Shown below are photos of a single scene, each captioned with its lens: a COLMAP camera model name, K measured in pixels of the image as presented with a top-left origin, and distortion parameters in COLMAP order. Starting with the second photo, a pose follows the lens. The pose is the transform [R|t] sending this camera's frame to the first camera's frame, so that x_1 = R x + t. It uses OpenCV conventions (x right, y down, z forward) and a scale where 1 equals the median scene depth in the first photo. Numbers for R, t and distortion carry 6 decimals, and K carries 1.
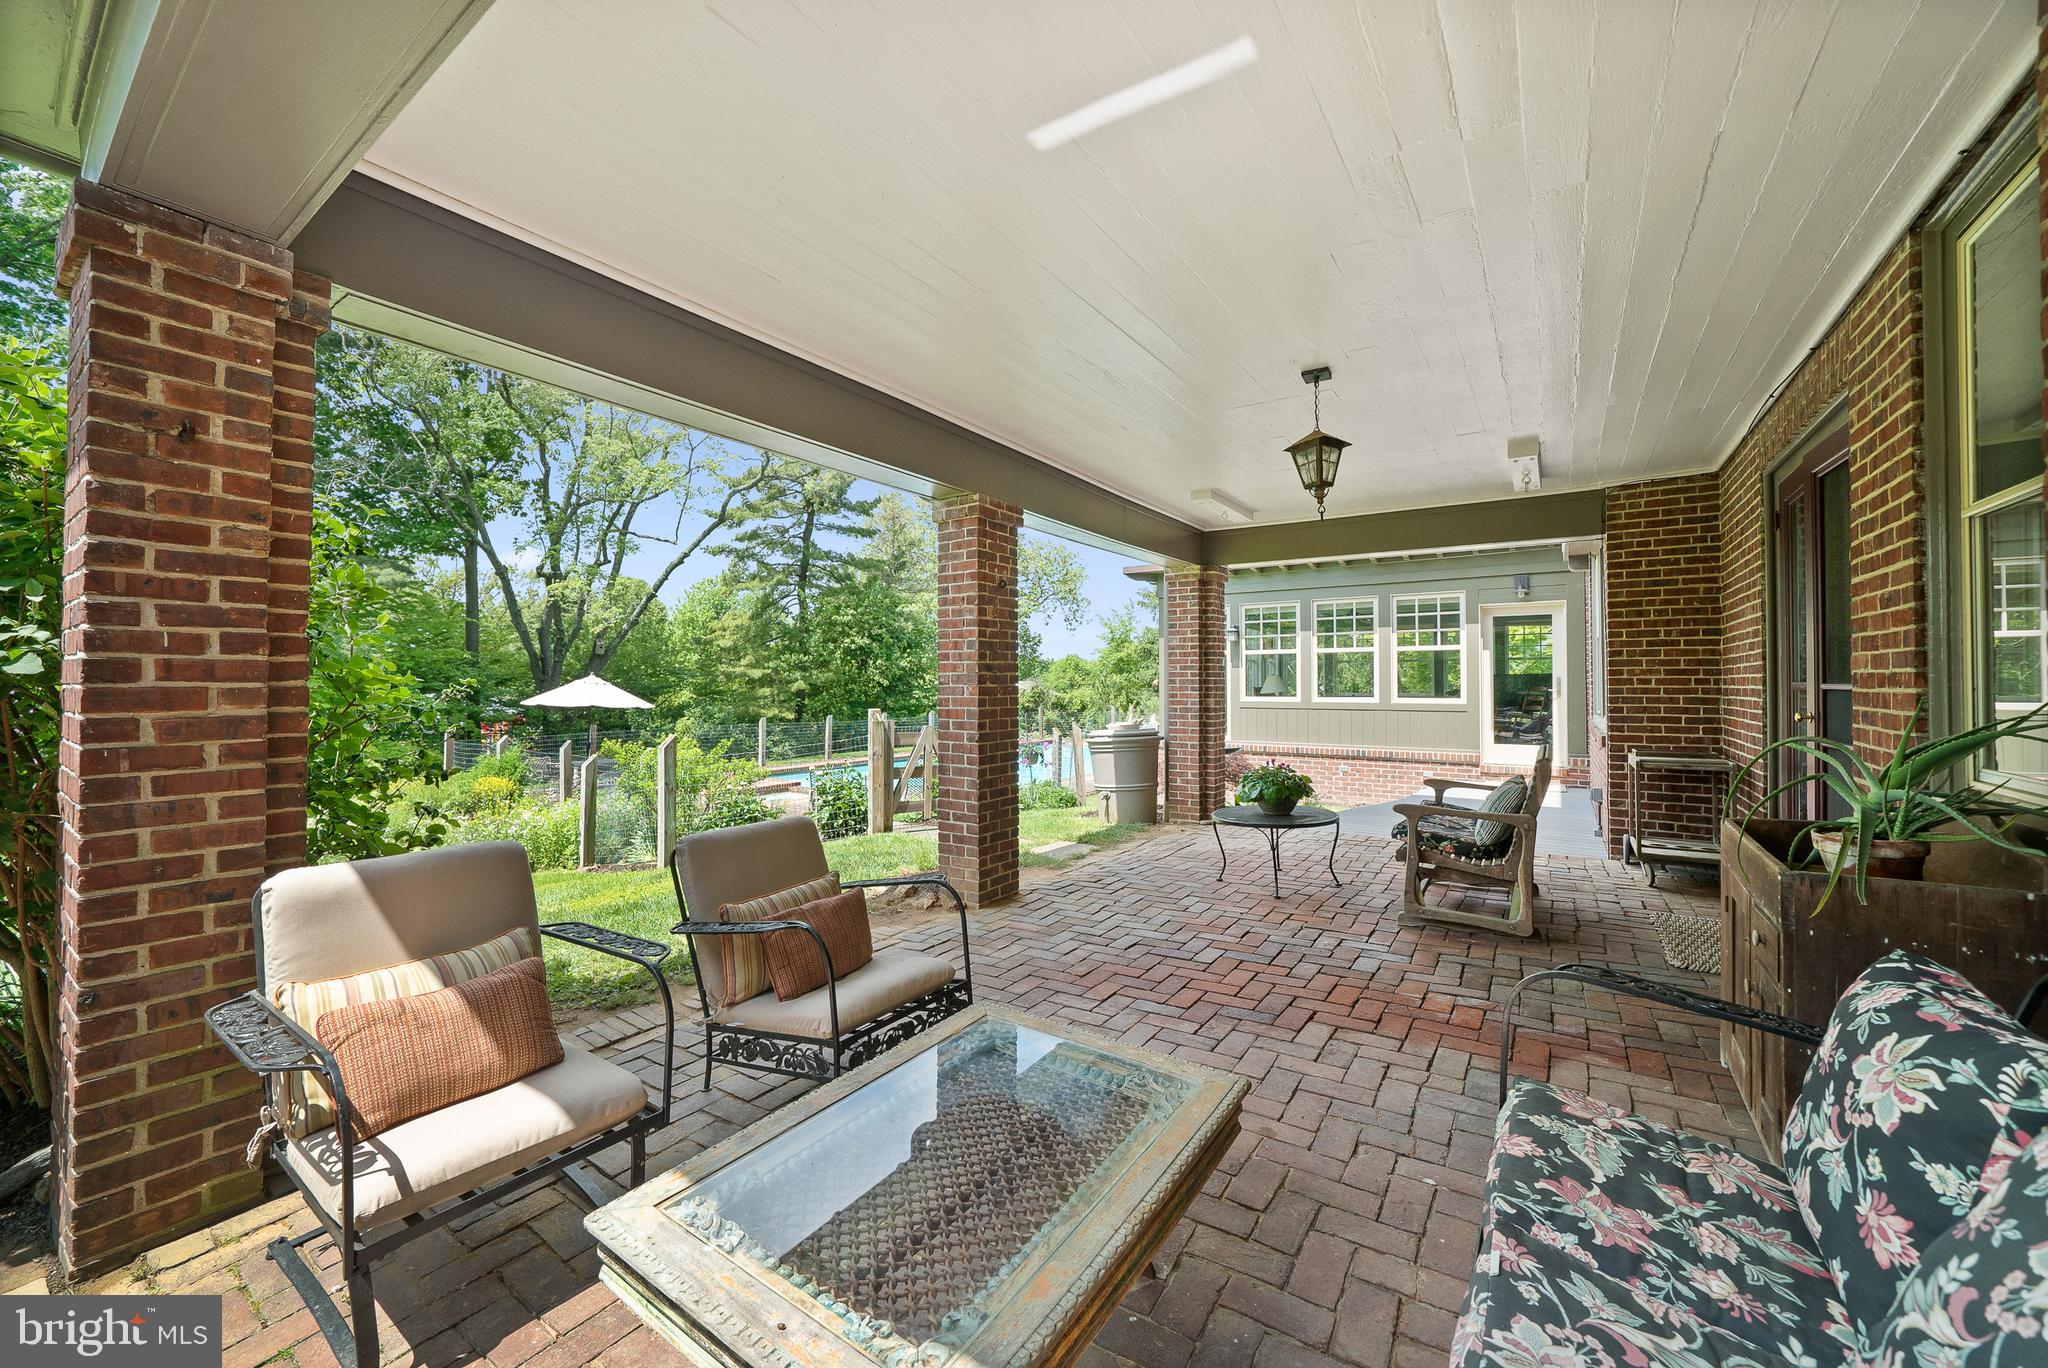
lens RADIAL K [[798.9, 0, 1021.5], [0, 798.9, 683.5], [0, 0, 1]] dist [-0.008598, 0.000245]
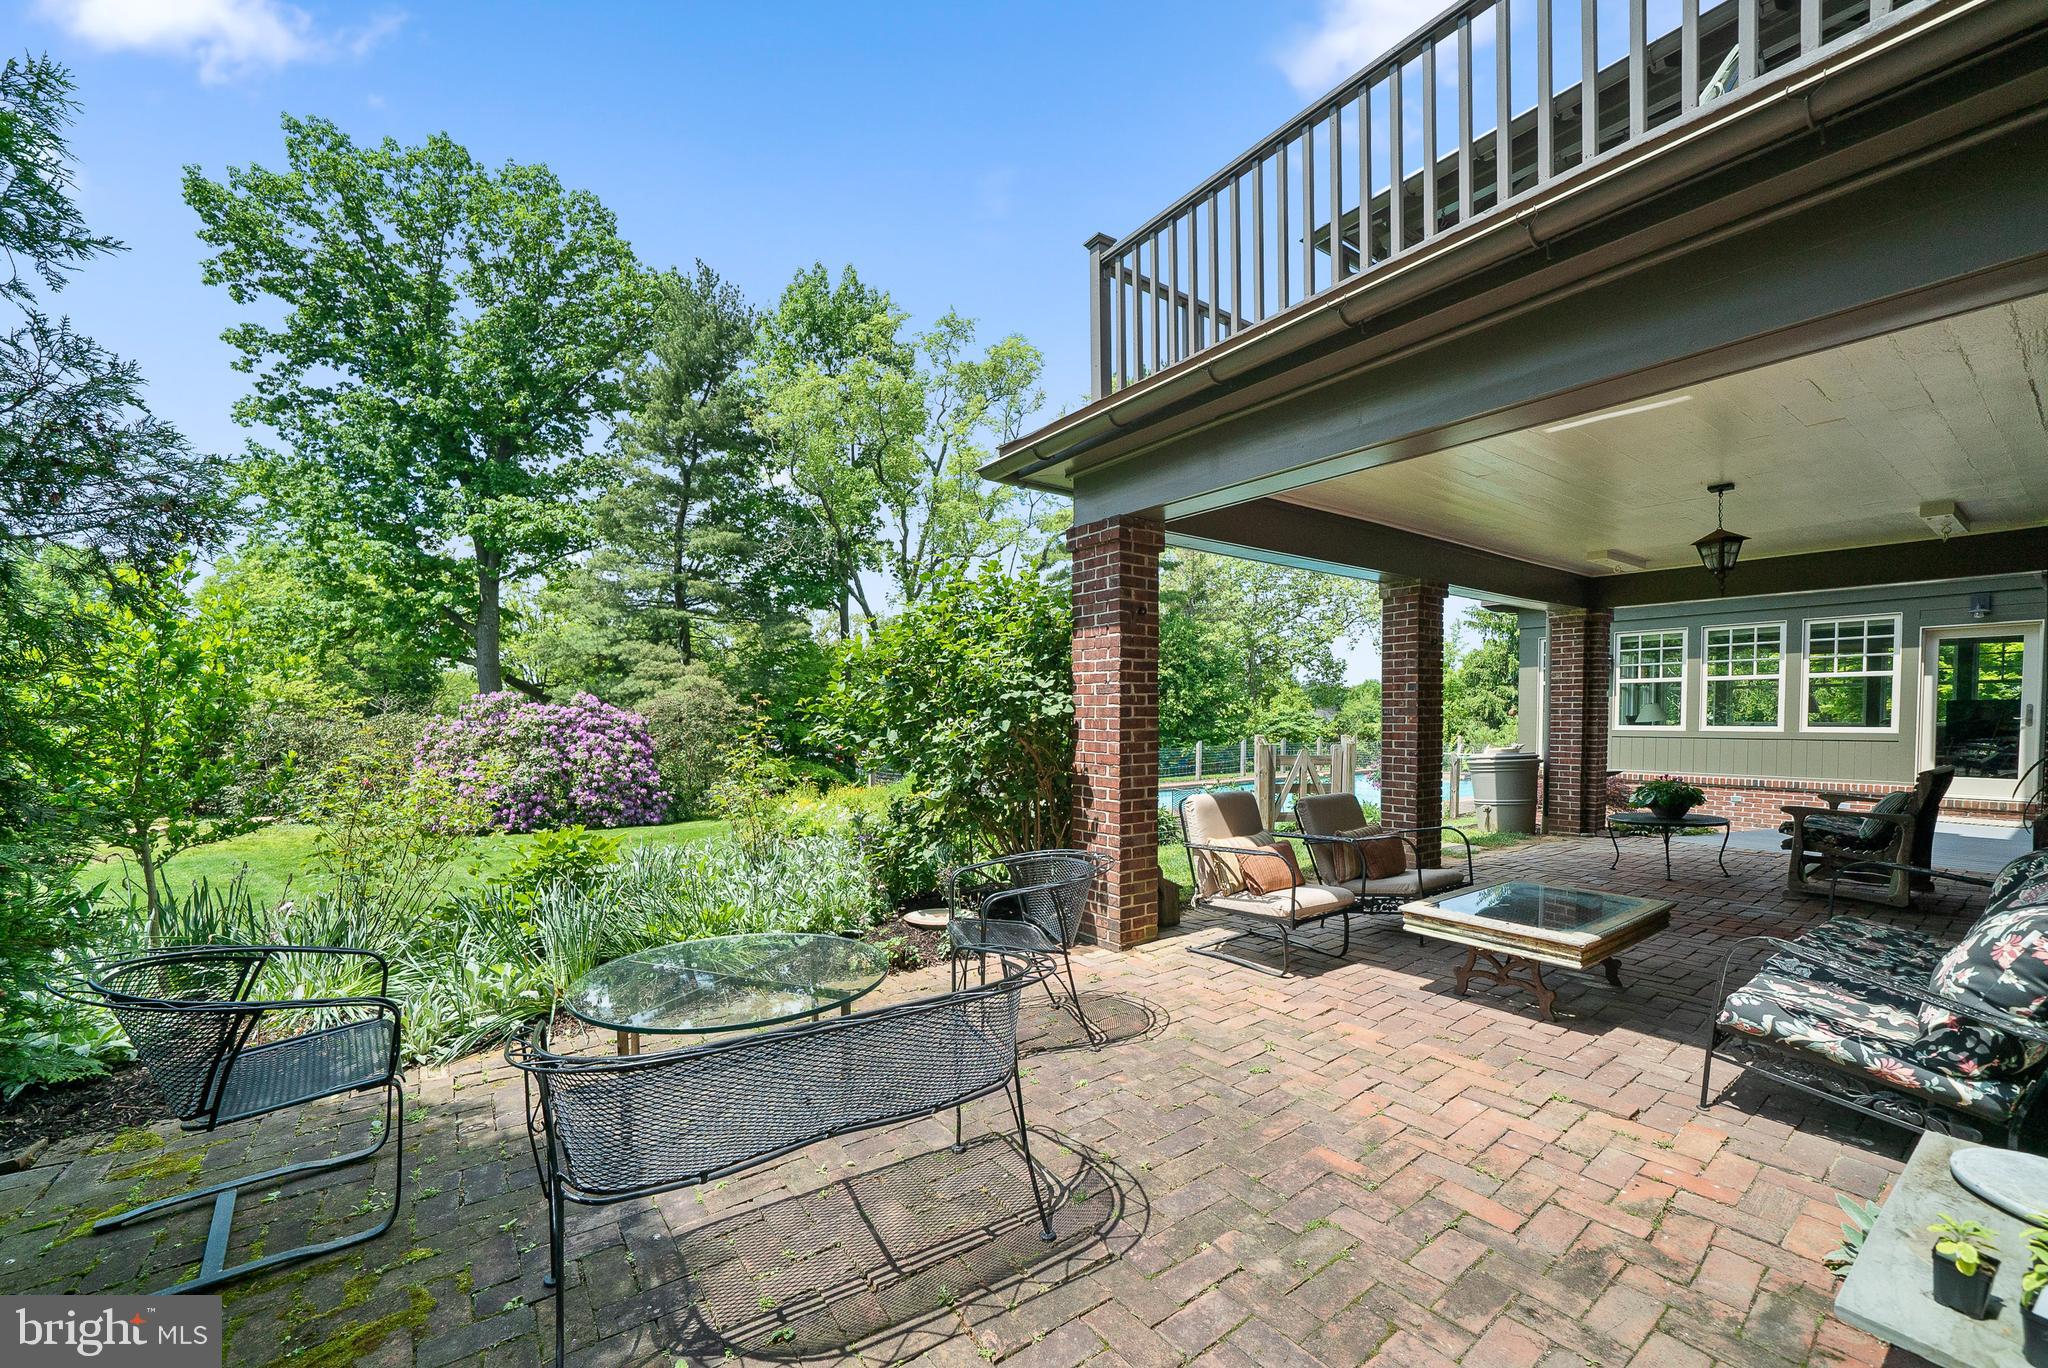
lens RADIAL K [[798.9, 0, 1034.8], [0, 798.9, 749.5], [0, 0, 1]] dist [-0.008598, 0.000245]
pose [[0.941720, 0.010571, -0.336231, -0.091302], [0.004813, 0.998980, 0.044889, -0.001922], [0.336362, -0.043891, 0.940709, -0.230541]]
